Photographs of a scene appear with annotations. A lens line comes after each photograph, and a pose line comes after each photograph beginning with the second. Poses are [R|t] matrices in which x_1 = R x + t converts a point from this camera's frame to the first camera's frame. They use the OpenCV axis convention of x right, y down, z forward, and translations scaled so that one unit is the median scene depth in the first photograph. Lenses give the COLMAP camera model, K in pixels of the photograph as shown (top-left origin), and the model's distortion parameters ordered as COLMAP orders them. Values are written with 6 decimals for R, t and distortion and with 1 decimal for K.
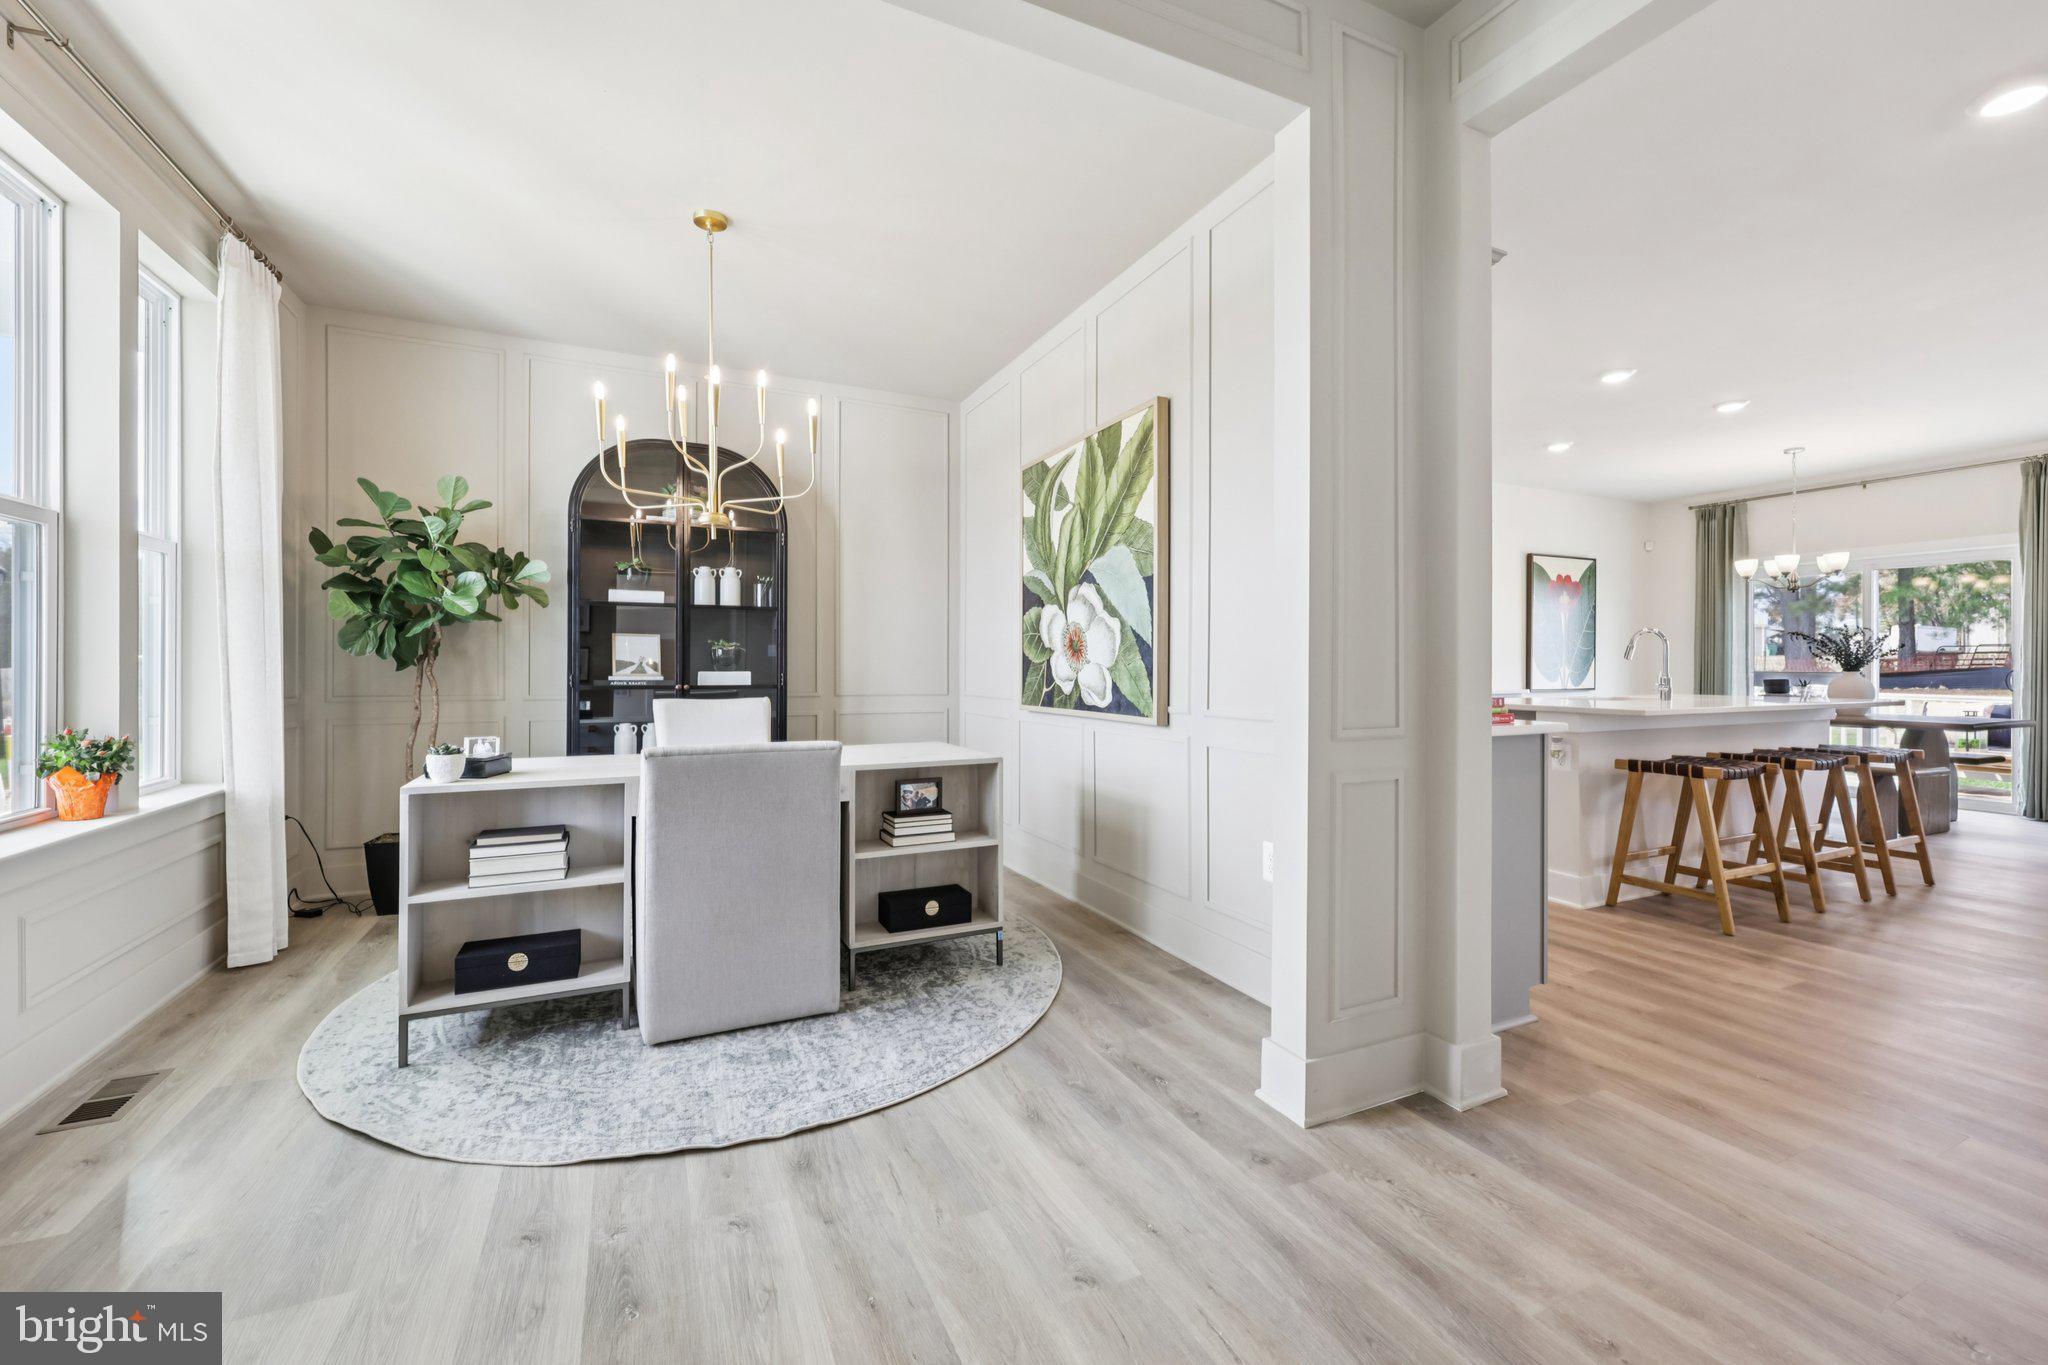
lens RADIAL K [[828.4, 0, 1024.5], [0, 828.4, 671.9], [0, 0, 1]] dist [-0.001860, 0.000655]
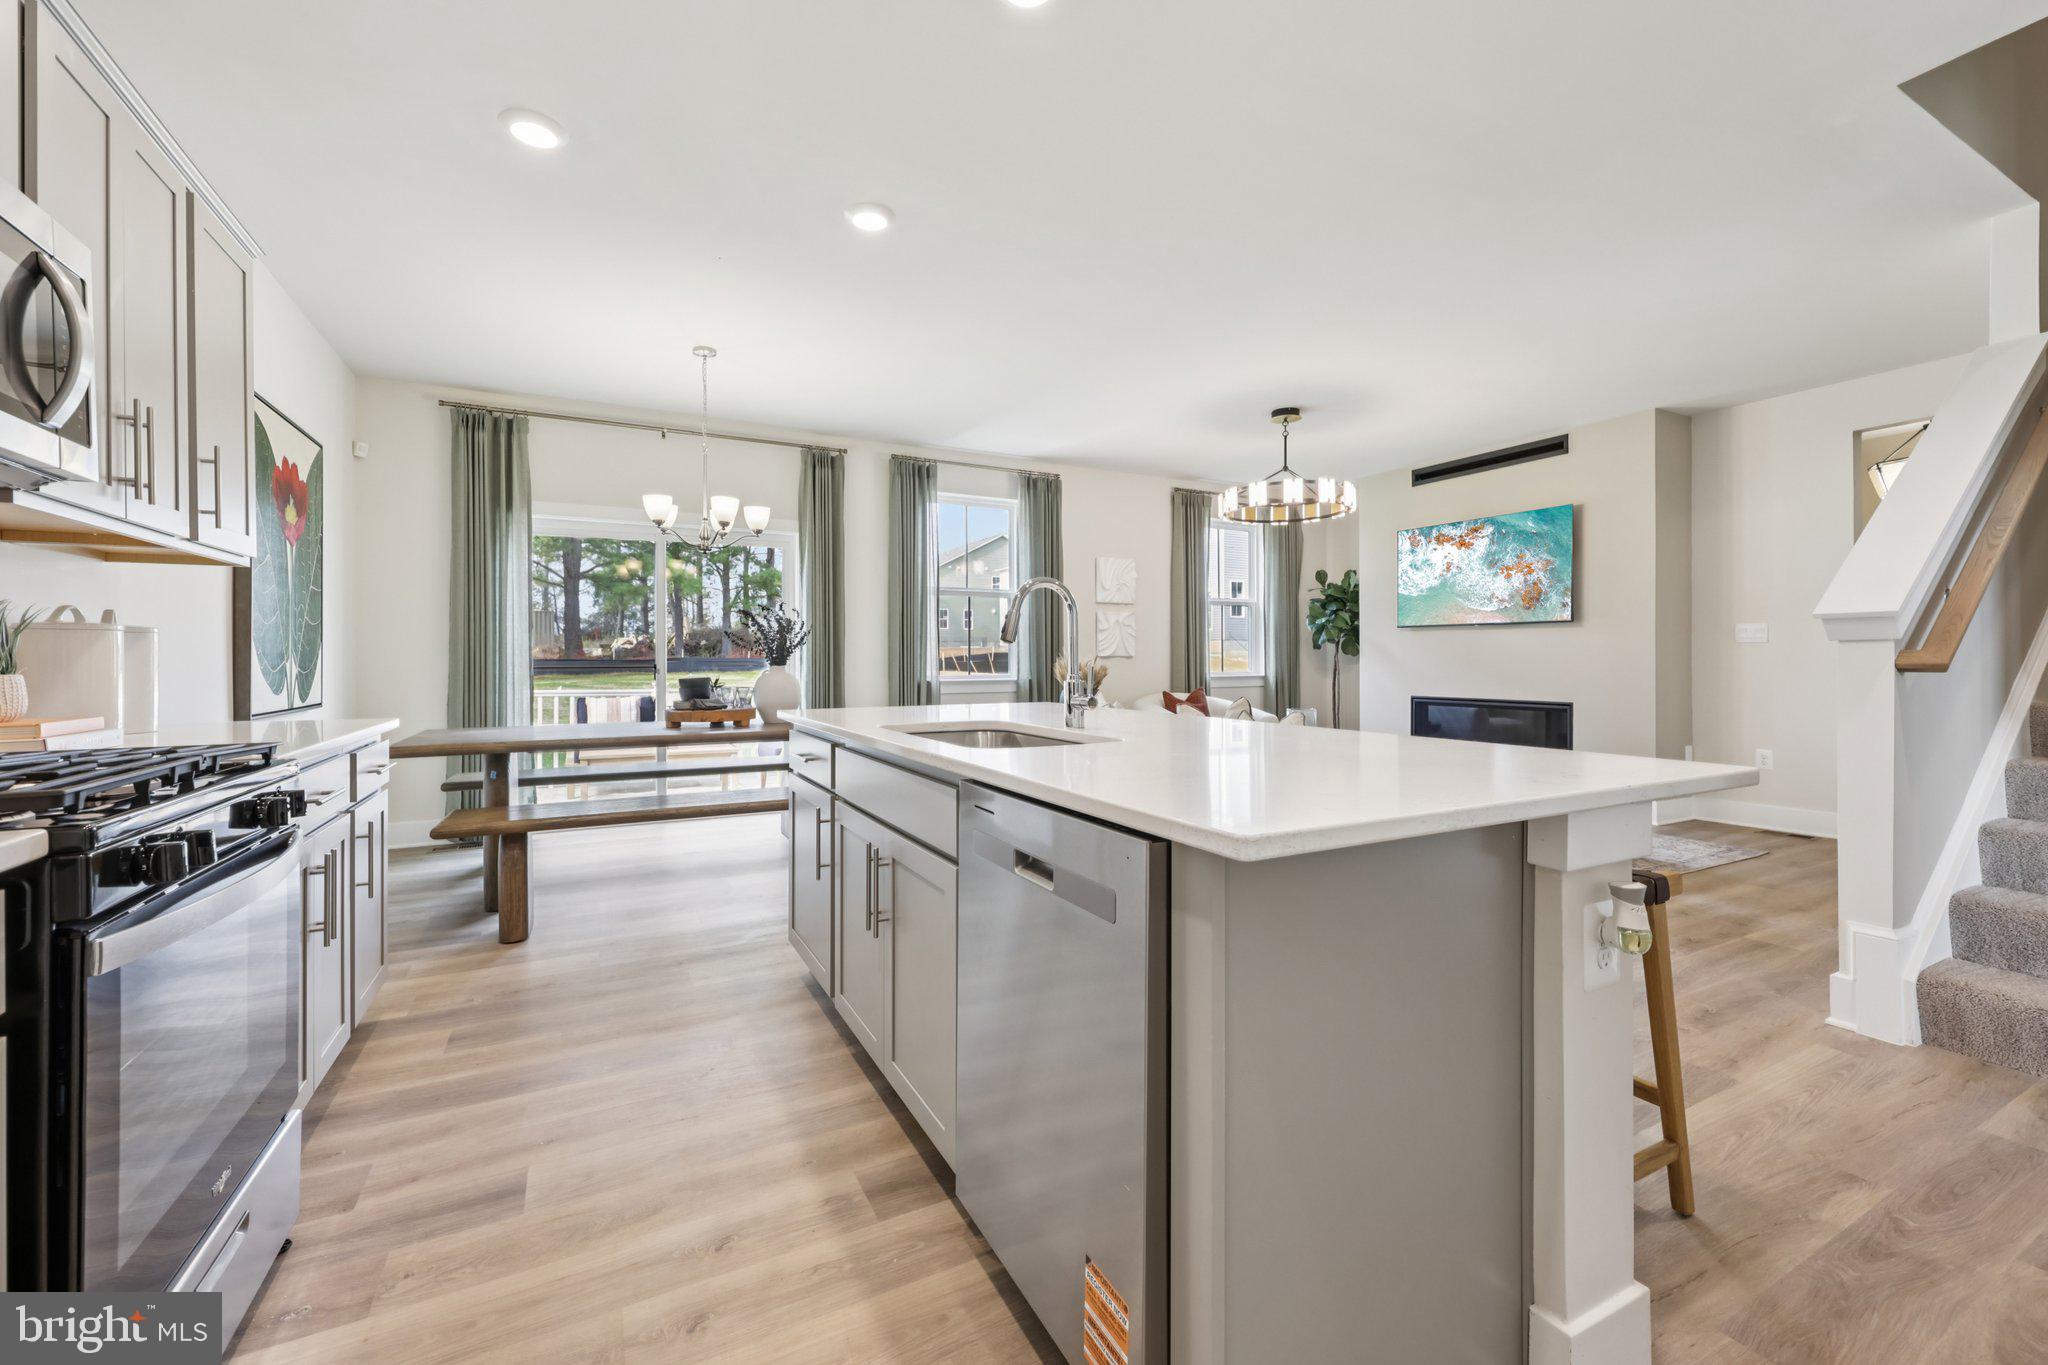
lens RADIAL K [[828.4, 0, 1031.8], [0, 828.4, 664.6], [0, 0, 1]] dist [-0.001860, 0.000655]
pose [[-0.047981, -0.007521, 0.998820, 0.184820], [0.009674, 0.999921, 0.007994, -0.004169], [-0.998801, 0.010046, -0.047904, 0.658124]]
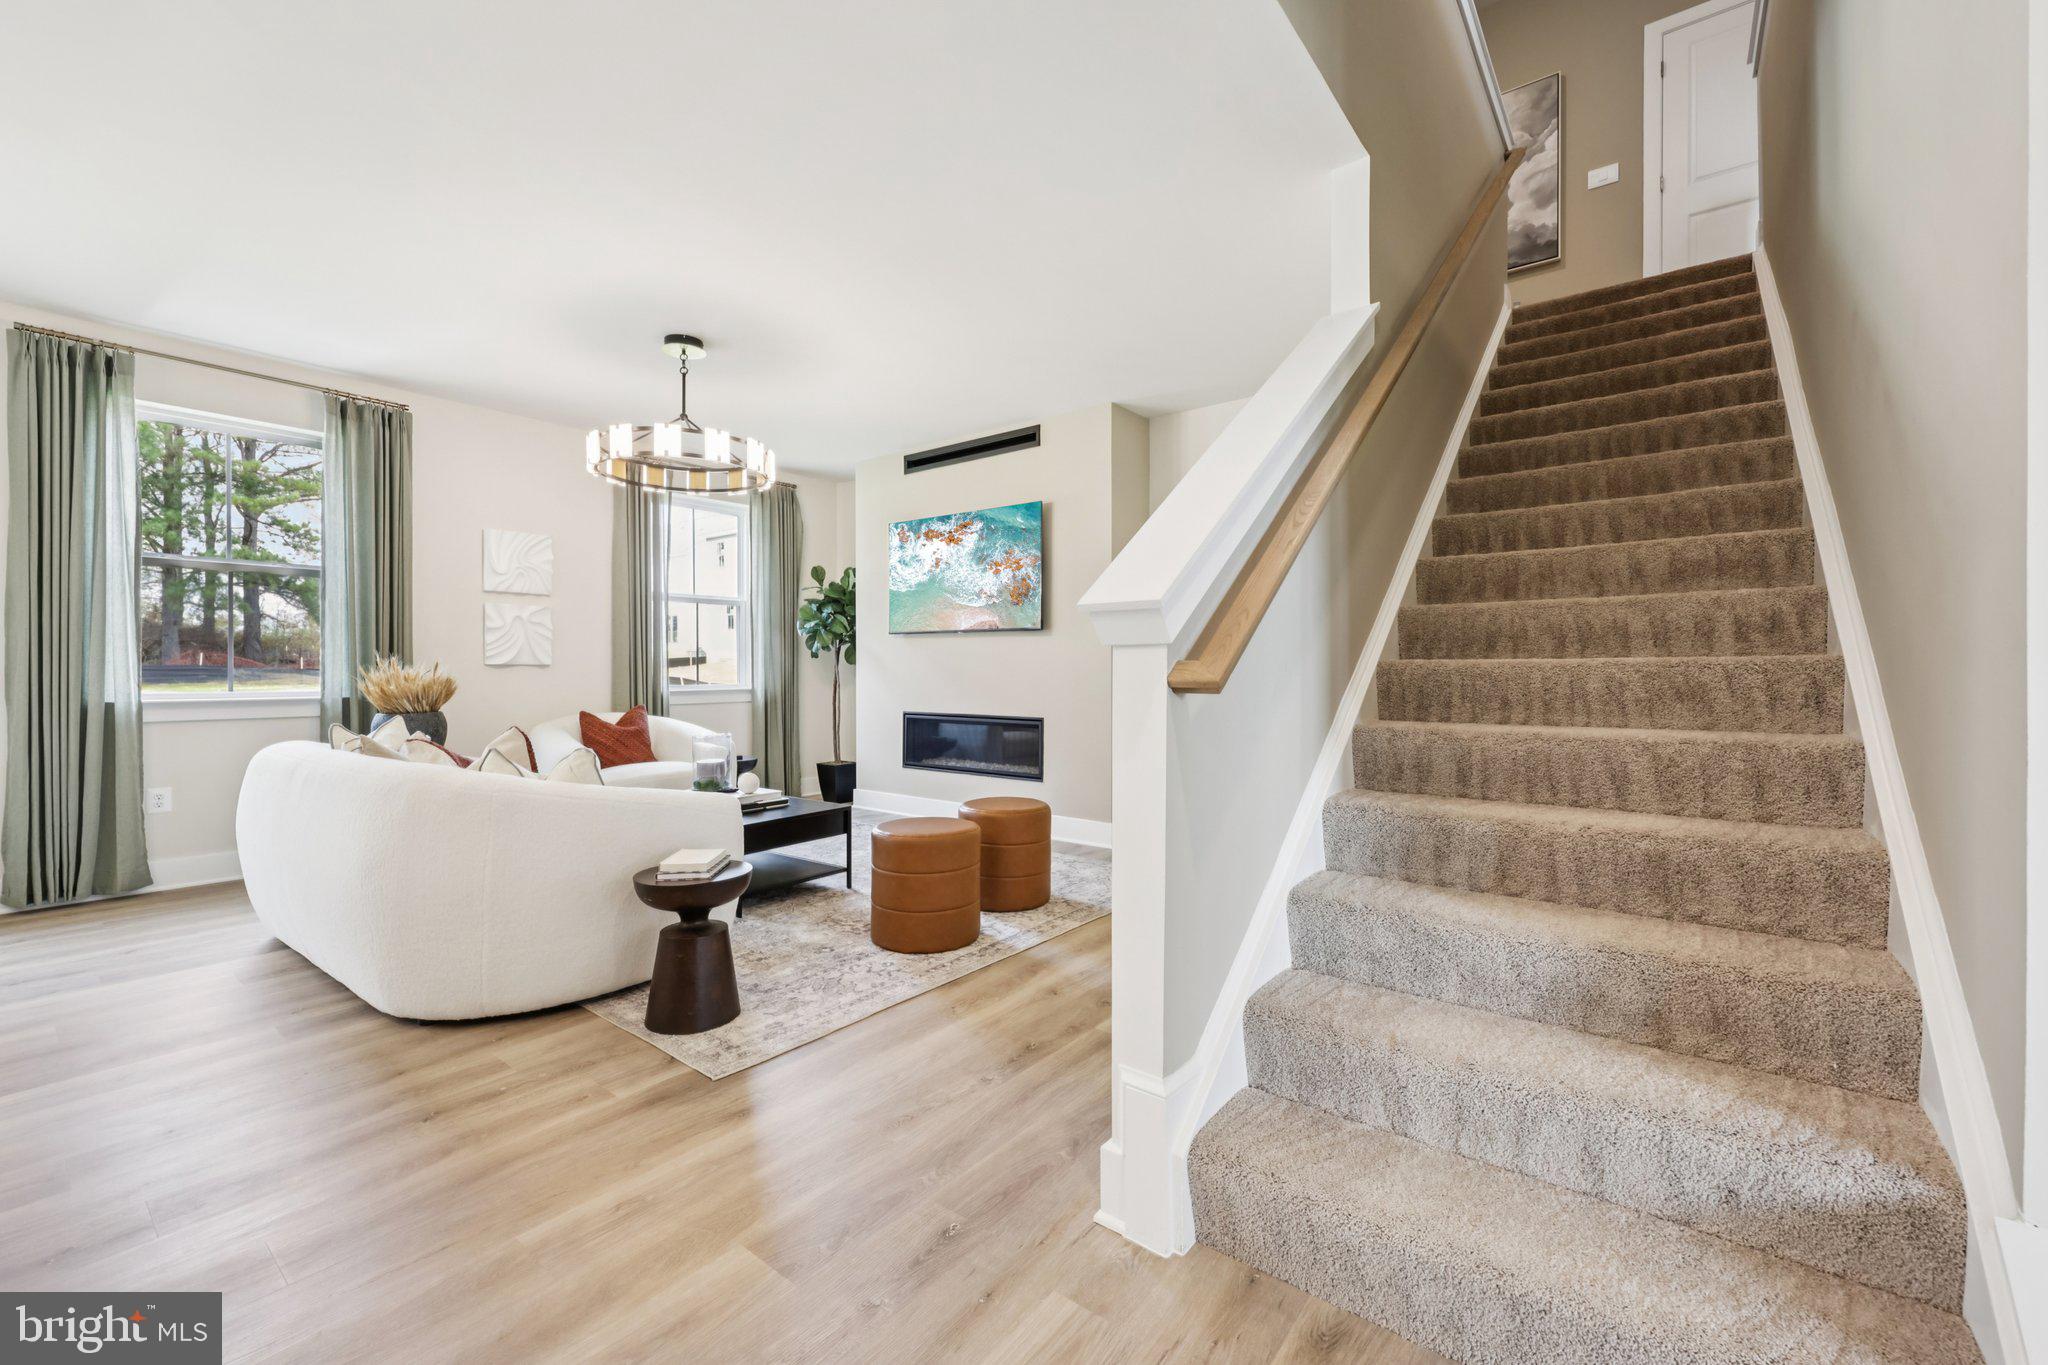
lens RADIAL K [[828.4, 0, 1020.7], [0, 828.4, 678.1], [0, 0, 1]] dist [-0.001860, 0.000655]
pose [[-0.448061, -0.012191, 0.893920, 0.317099], [0.004428, 0.999864, 0.015856, -0.002935], [-0.893992, 0.011063, -0.447946, 0.434103]]
